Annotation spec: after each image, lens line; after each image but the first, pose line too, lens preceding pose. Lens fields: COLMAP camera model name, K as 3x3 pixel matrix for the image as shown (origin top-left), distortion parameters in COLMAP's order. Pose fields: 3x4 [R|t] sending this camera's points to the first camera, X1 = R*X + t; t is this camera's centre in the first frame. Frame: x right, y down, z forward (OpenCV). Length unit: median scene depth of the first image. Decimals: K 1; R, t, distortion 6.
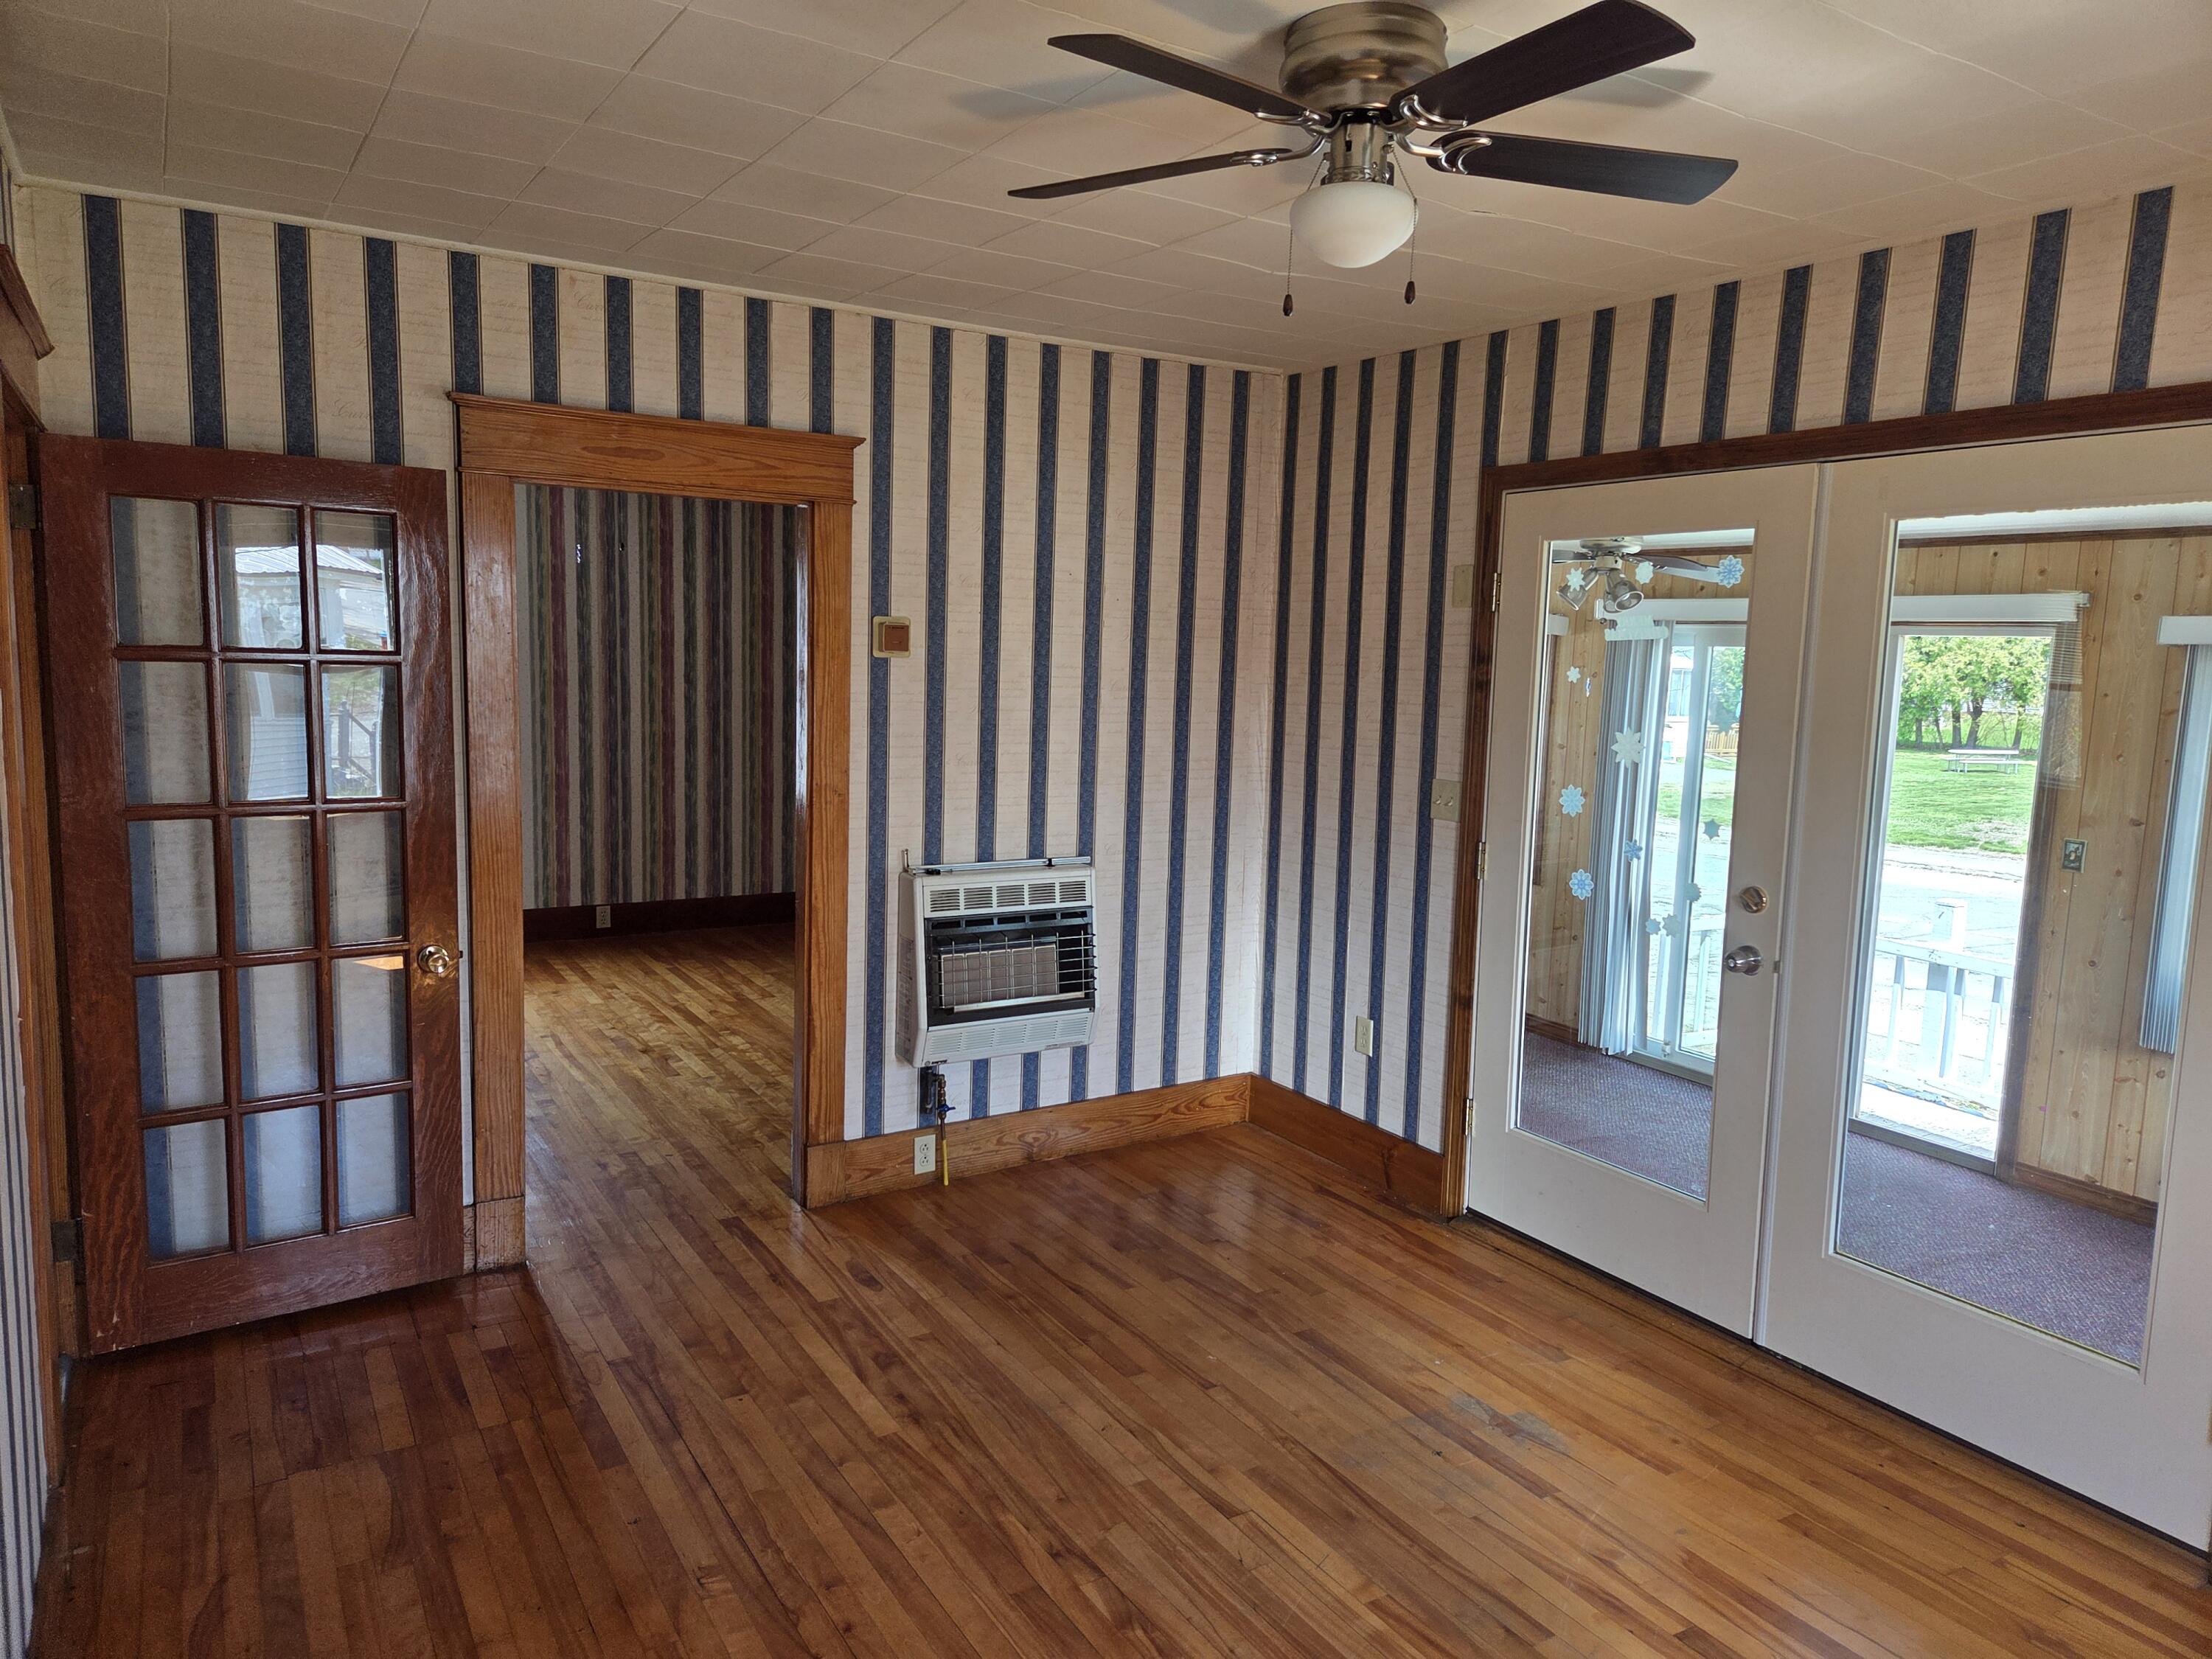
lens RADIAL K [[1489.6, 0, 1108.7], [0, 1489.6, 835.6], [0, 0, 1]] dist [0.071867, -0.070720]
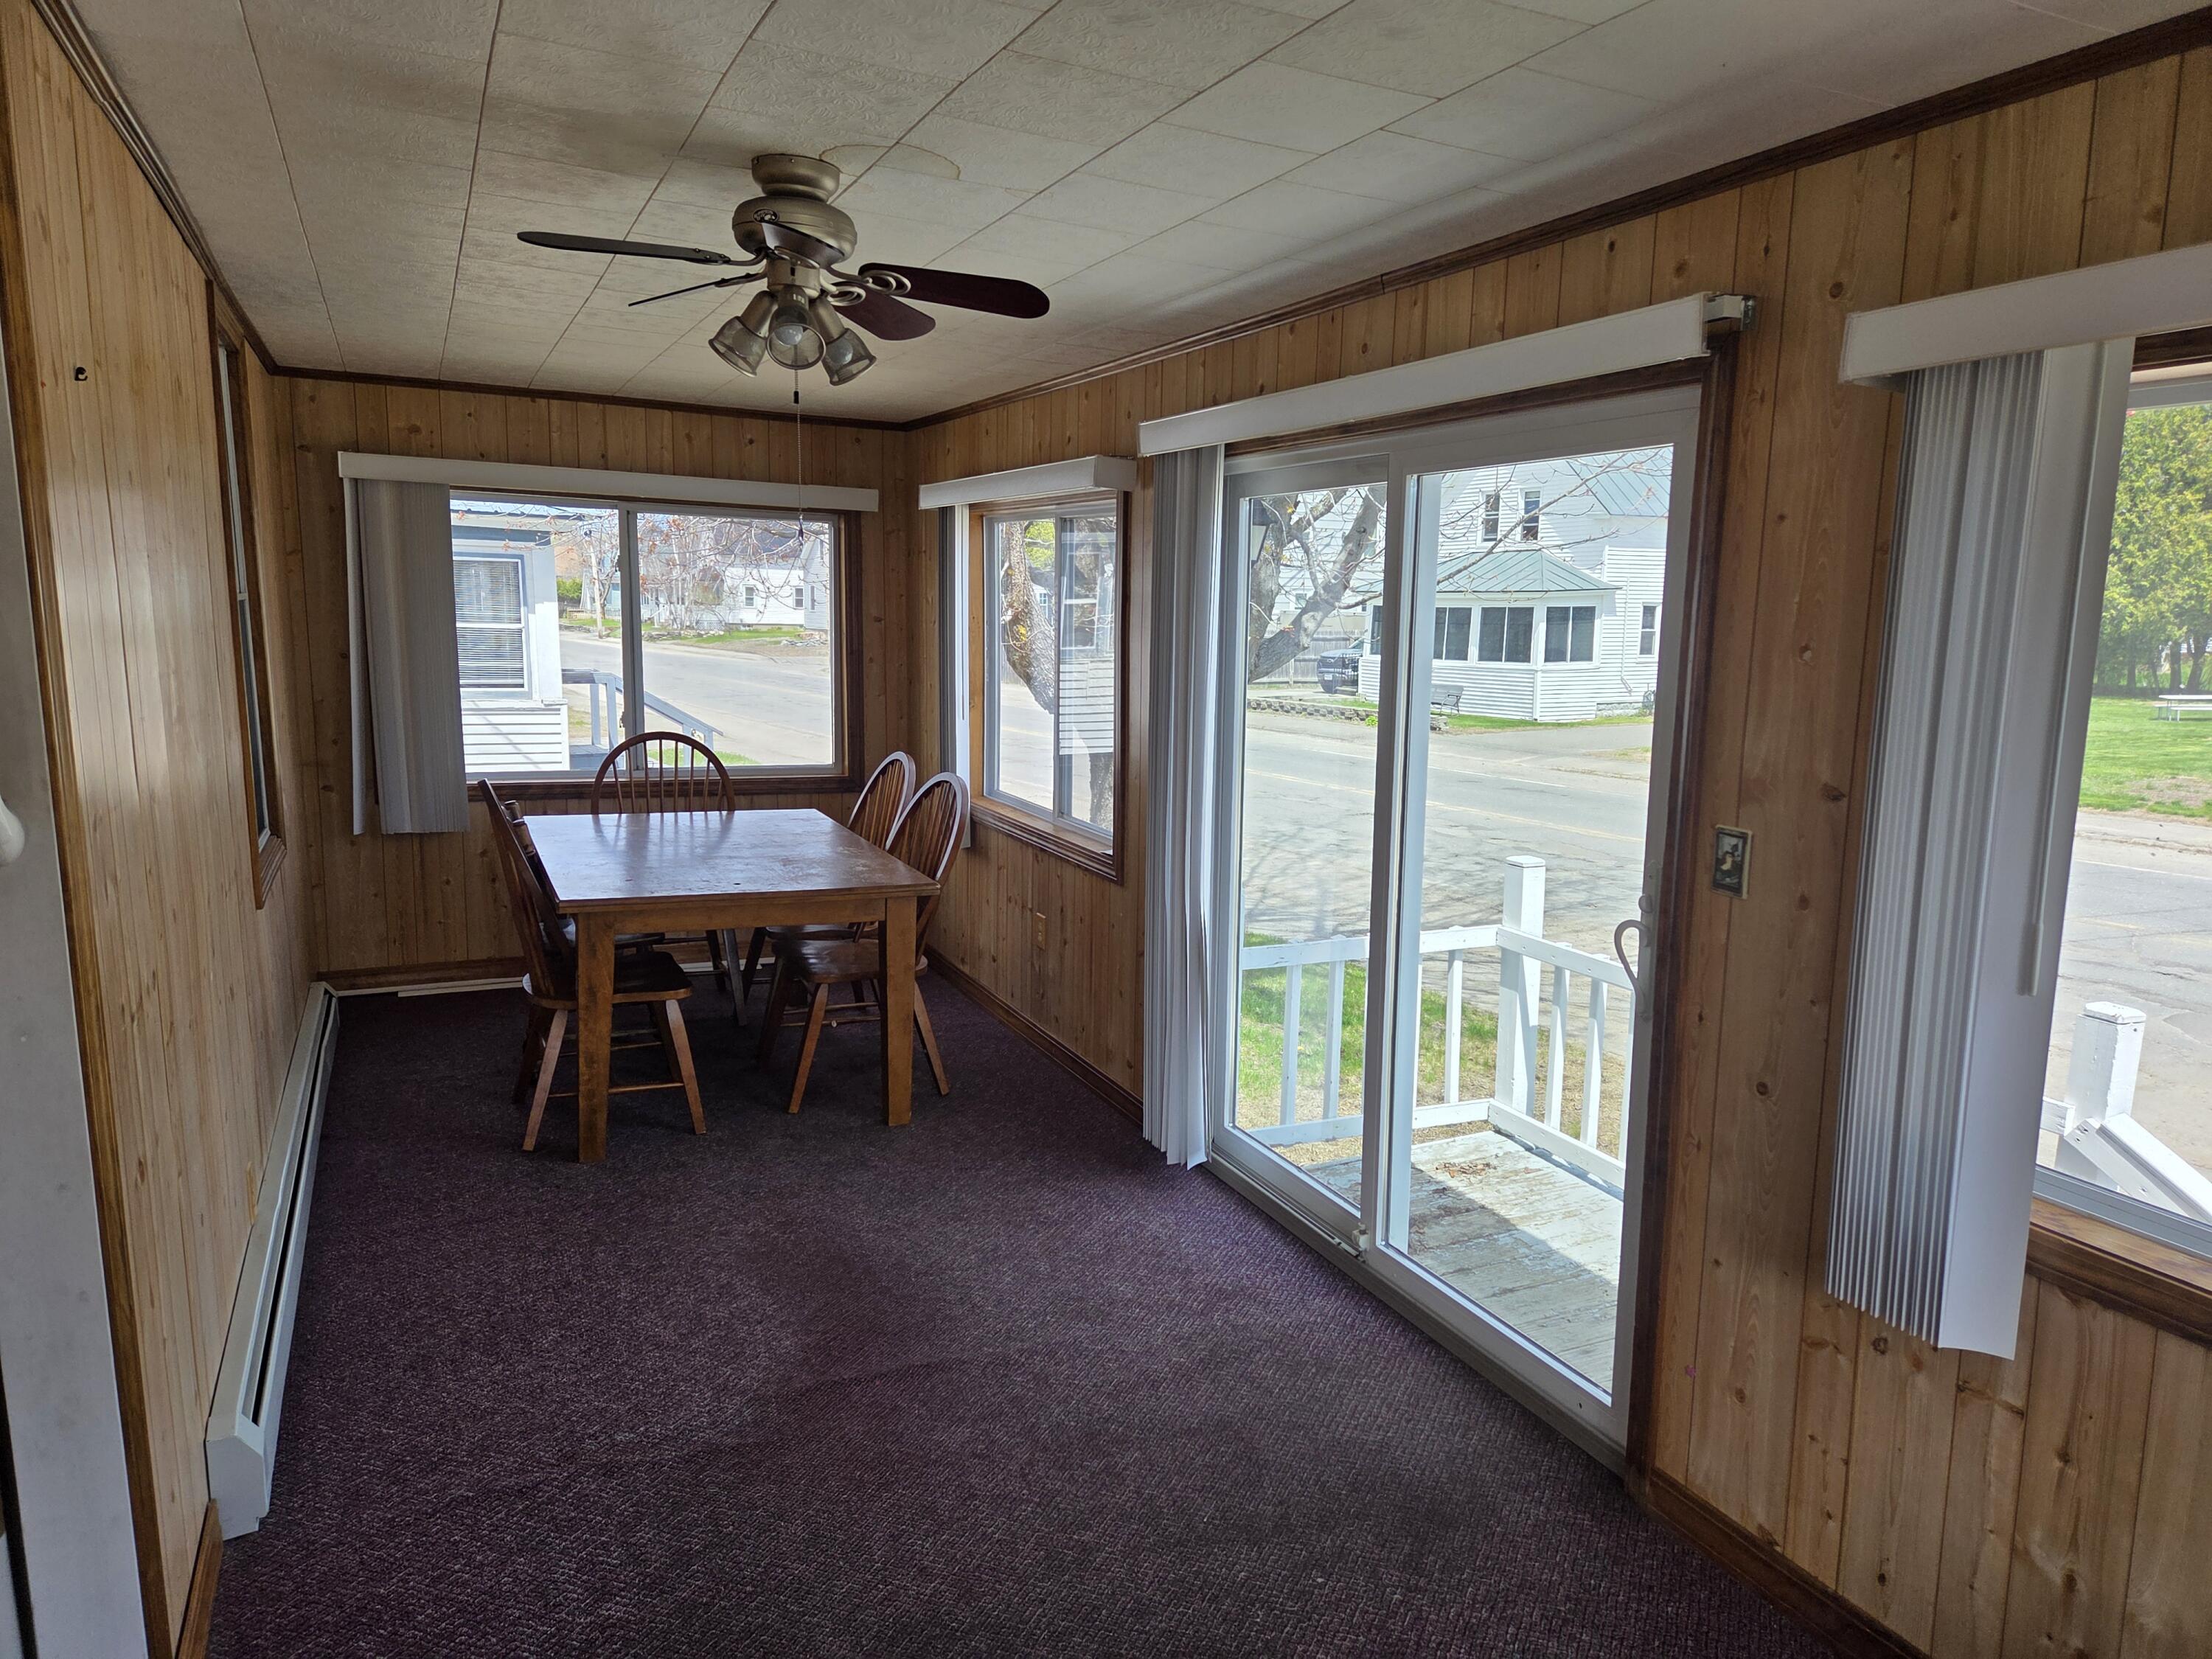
lens RADIAL K [[1489.6, 0, 1108.7], [0, 1489.6, 835.6], [0, 0, 1]] dist [0.071867, -0.070720]
pose [[0.993462, -0.002510, -0.114137, 0.493609], [0.005440, 0.999663, 0.025369, -0.008082], [0.114034, -0.025824, 0.993141, 0.503757]]
